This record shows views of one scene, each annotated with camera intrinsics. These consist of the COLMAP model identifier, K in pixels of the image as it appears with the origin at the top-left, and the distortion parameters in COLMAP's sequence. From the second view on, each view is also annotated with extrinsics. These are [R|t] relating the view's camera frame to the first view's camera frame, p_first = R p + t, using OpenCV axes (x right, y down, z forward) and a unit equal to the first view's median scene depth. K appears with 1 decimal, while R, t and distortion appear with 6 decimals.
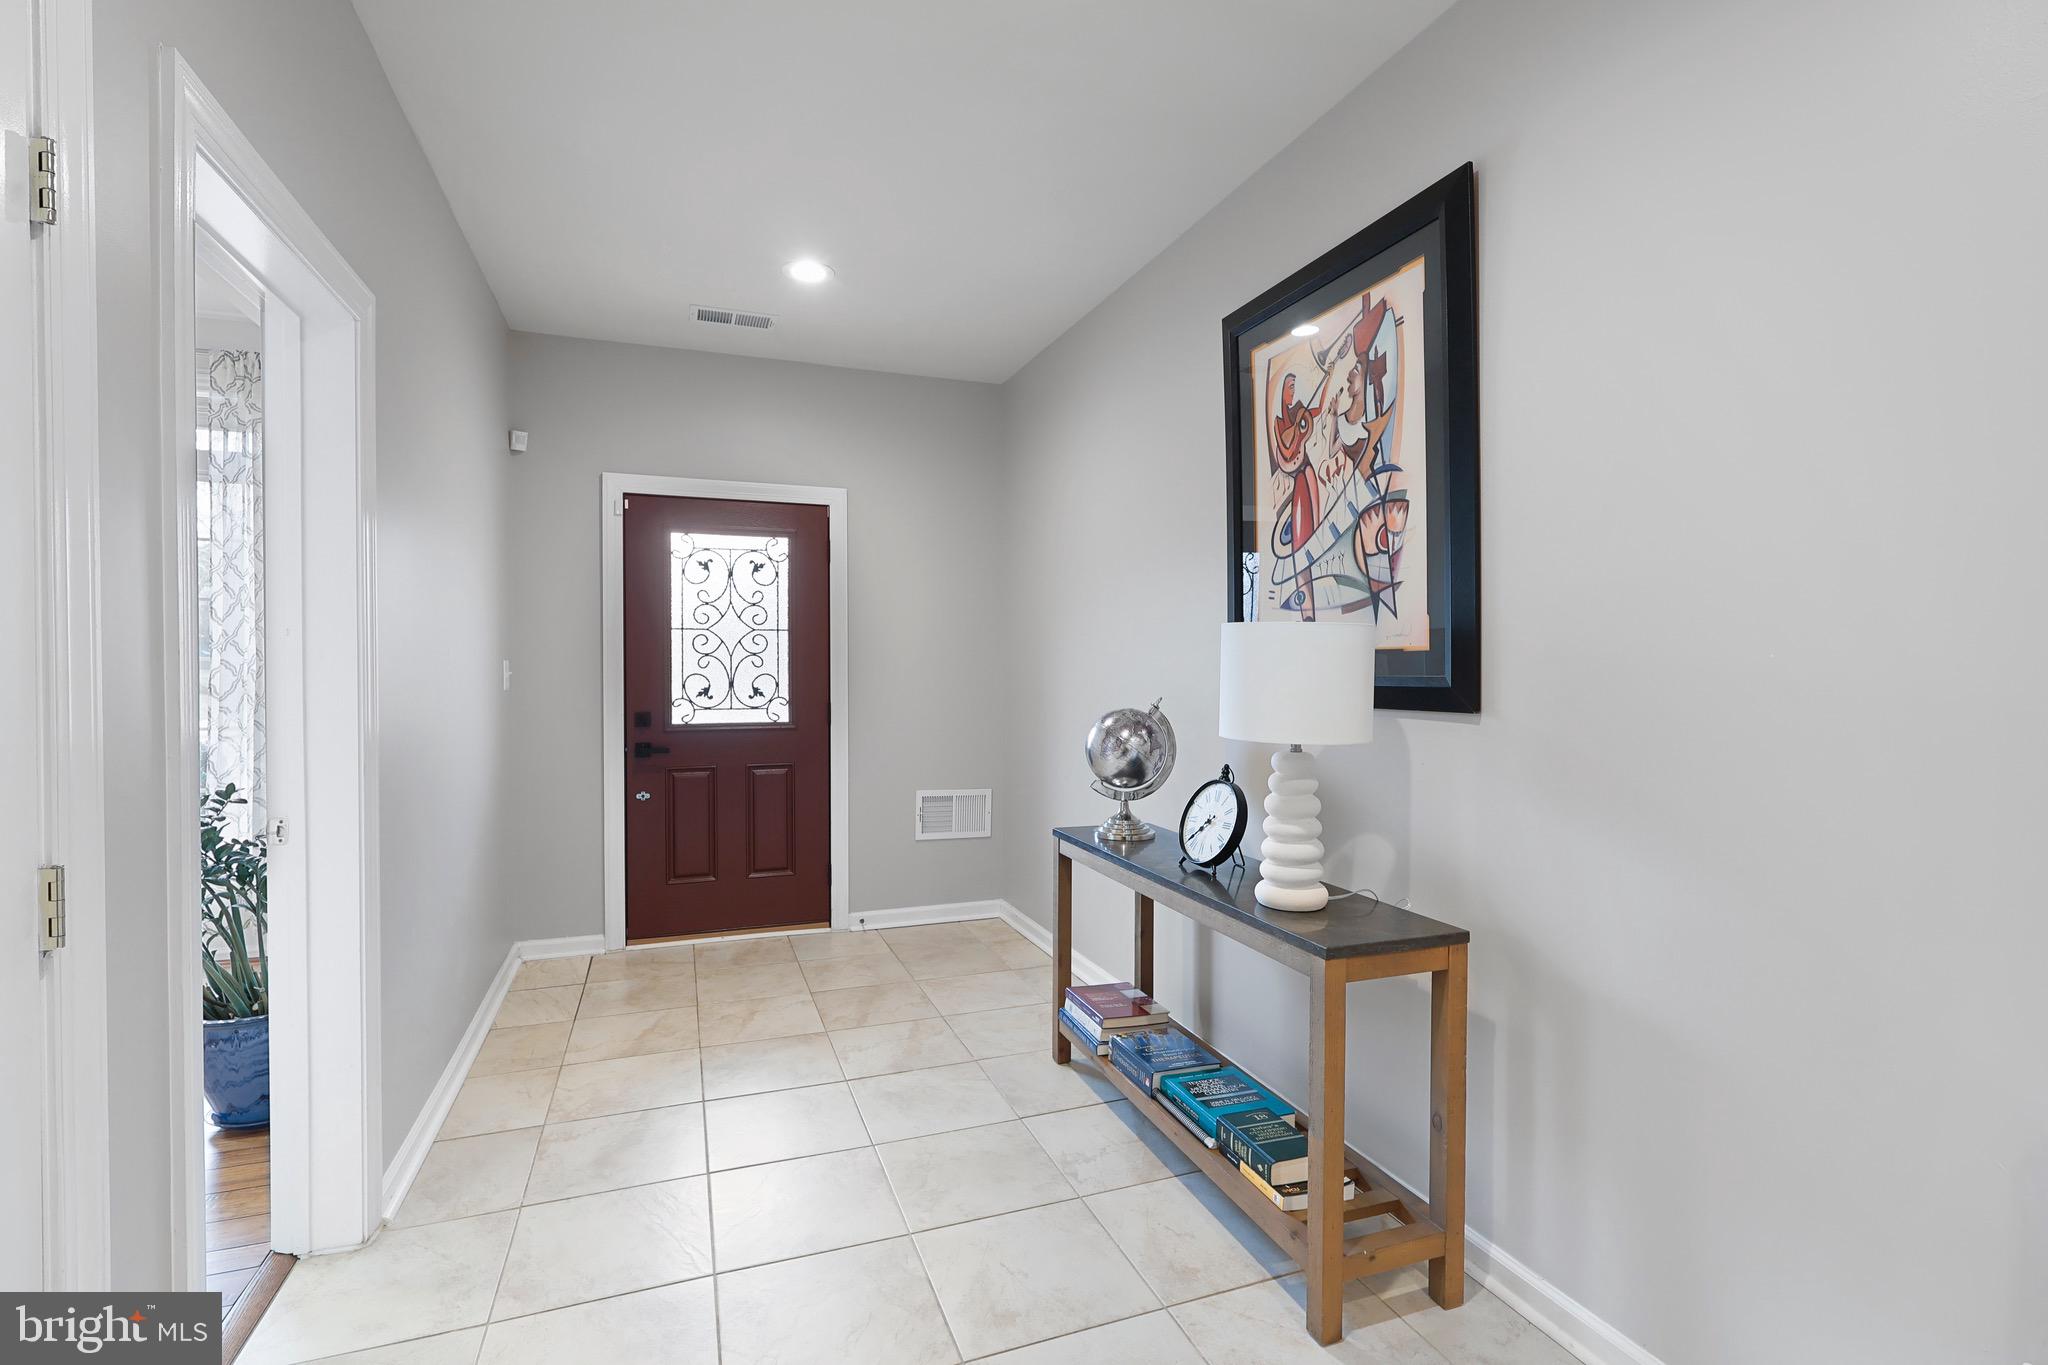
lens RADIAL K [[943.6, 0, 1022.0], [0, 943.6, 674.6], [0, 0, 1]] dist [-0.006023, -0.000427]
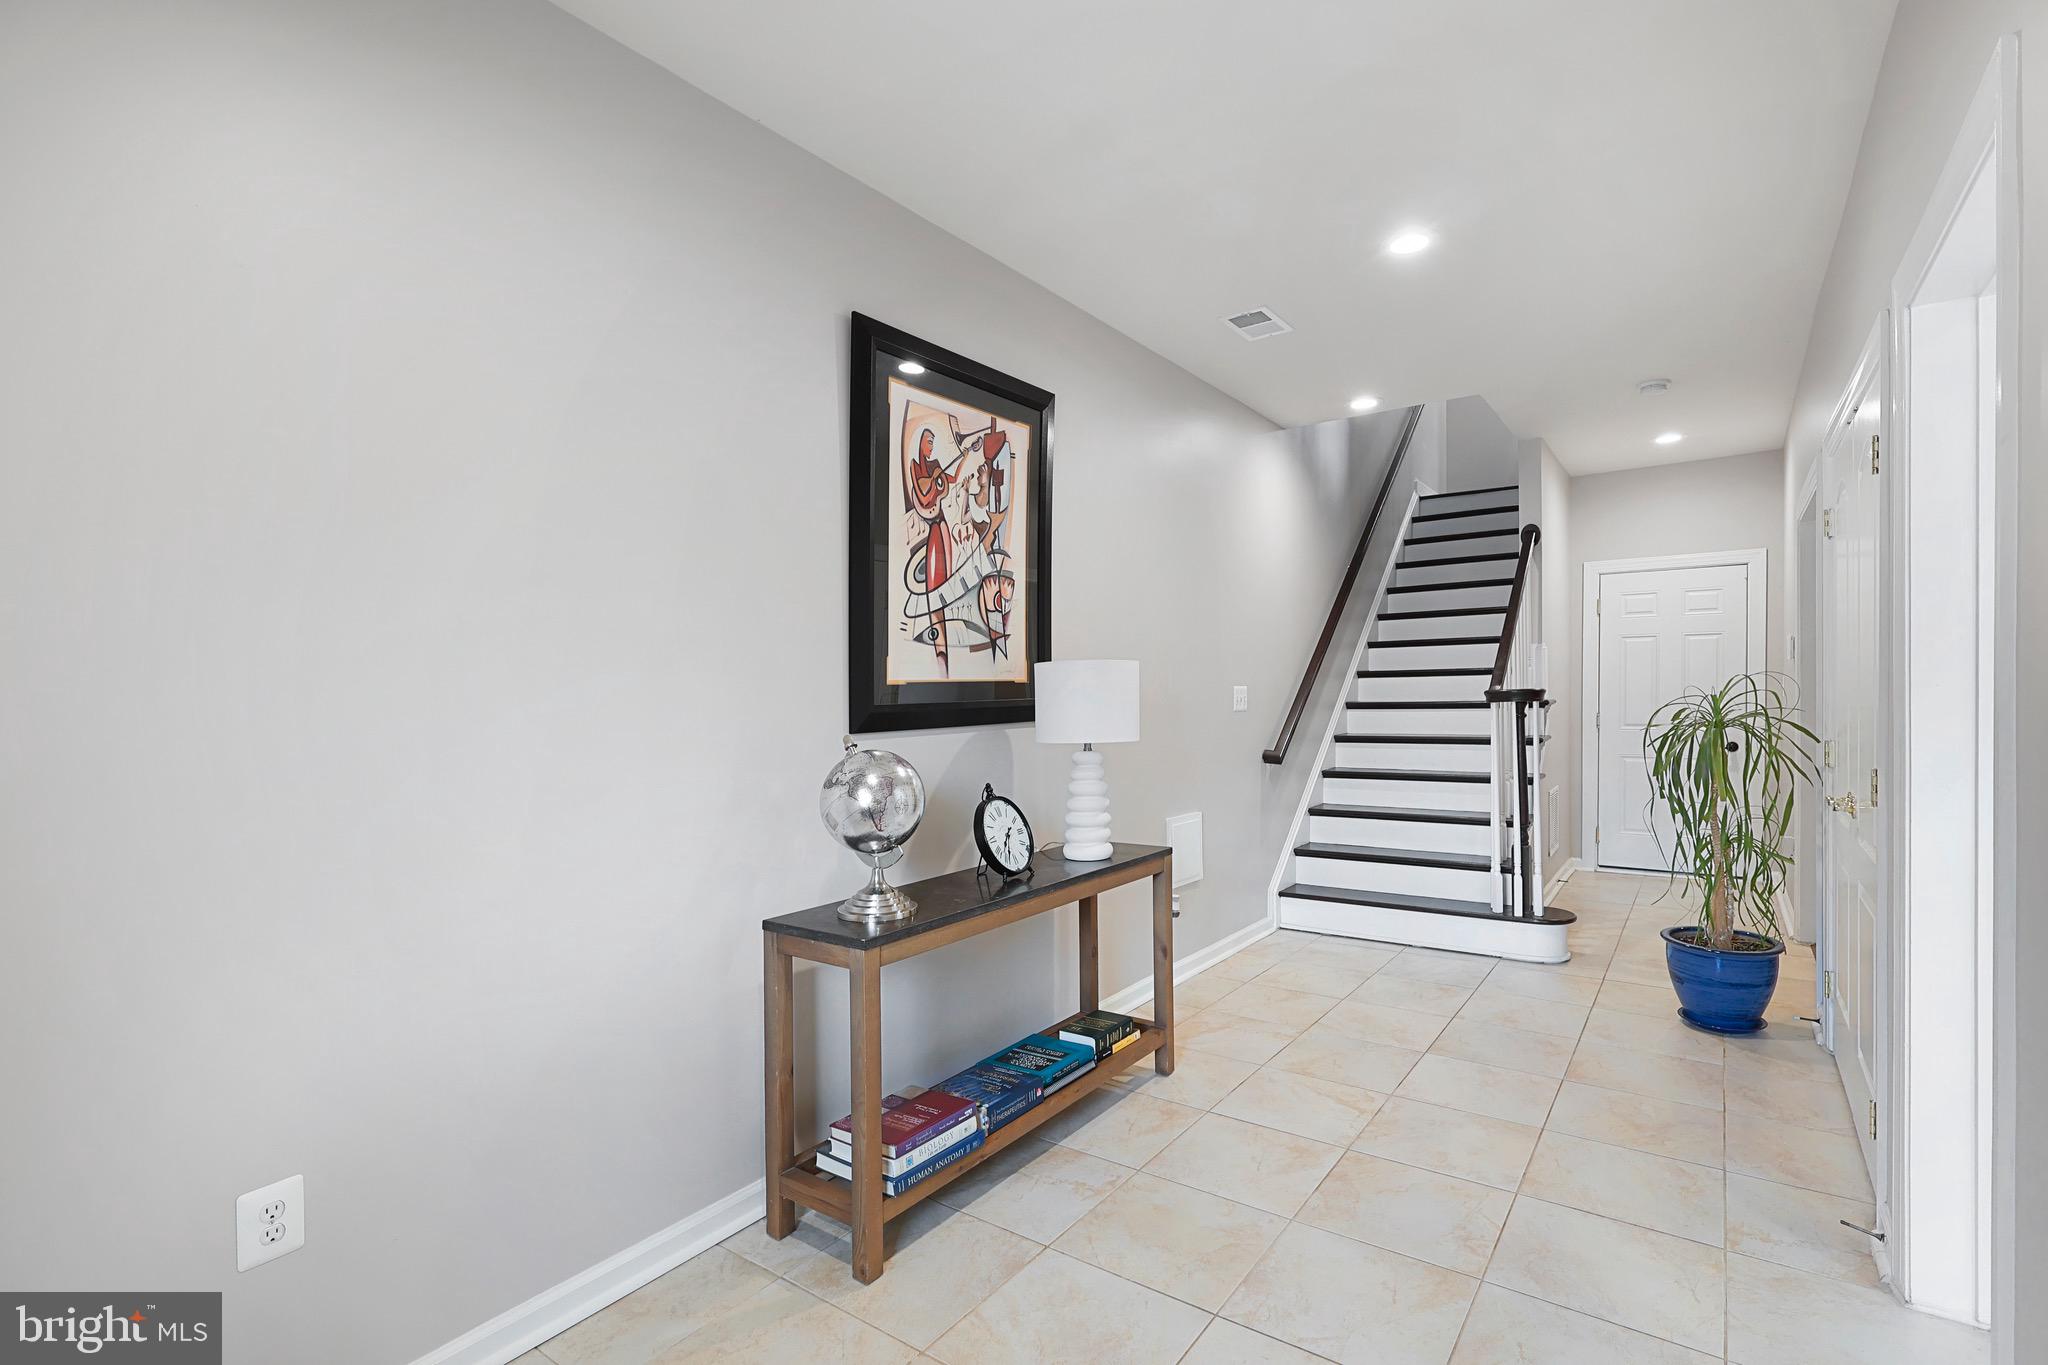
lens RADIAL K [[943.6, 0, 1031.2], [0, 943.6, 702.7], [0, 0, 1]] dist [-0.006023, -0.000427]
pose [[-0.550934, -0.009561, 0.834494, -0.739192], [0.018882, 0.999536, 0.023918, -0.025017], [-0.834335, 0.028935, -0.550498, 1.588158]]
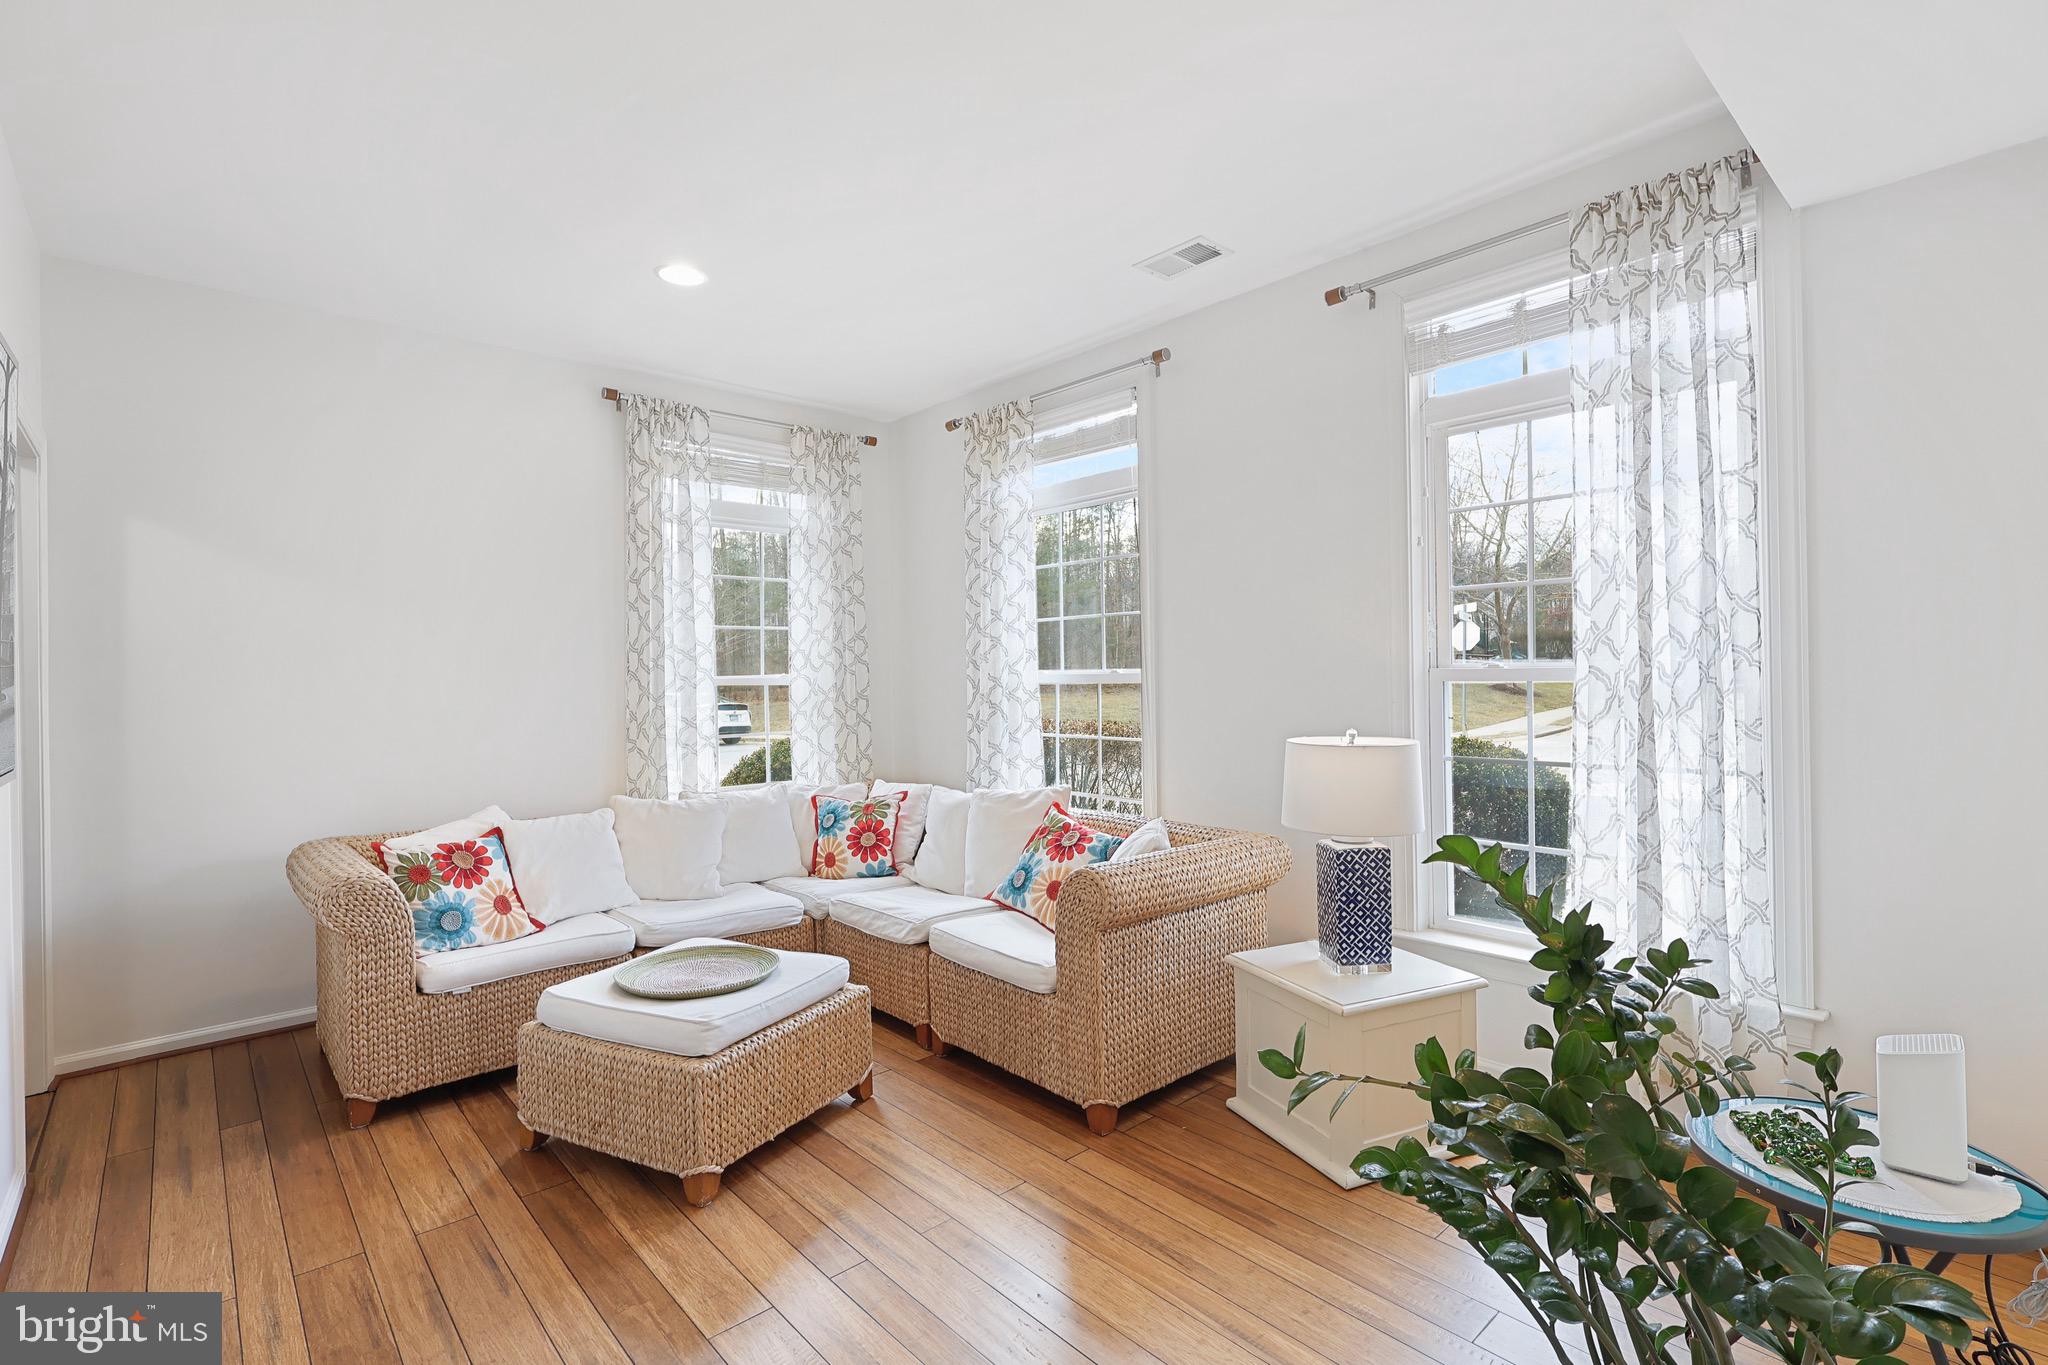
lens RADIAL K [[943.6, 0, 1011.4], [0, 943.6, 682.6], [0, 0, 1]] dist [-0.006023, -0.000427]
pose [[0.355735, -0.000018, -0.934587, -0.584554], [0.008683, 0.999957, 0.003286, -0.015712], [0.934546, -0.009284, 0.355720, 0.591011]]
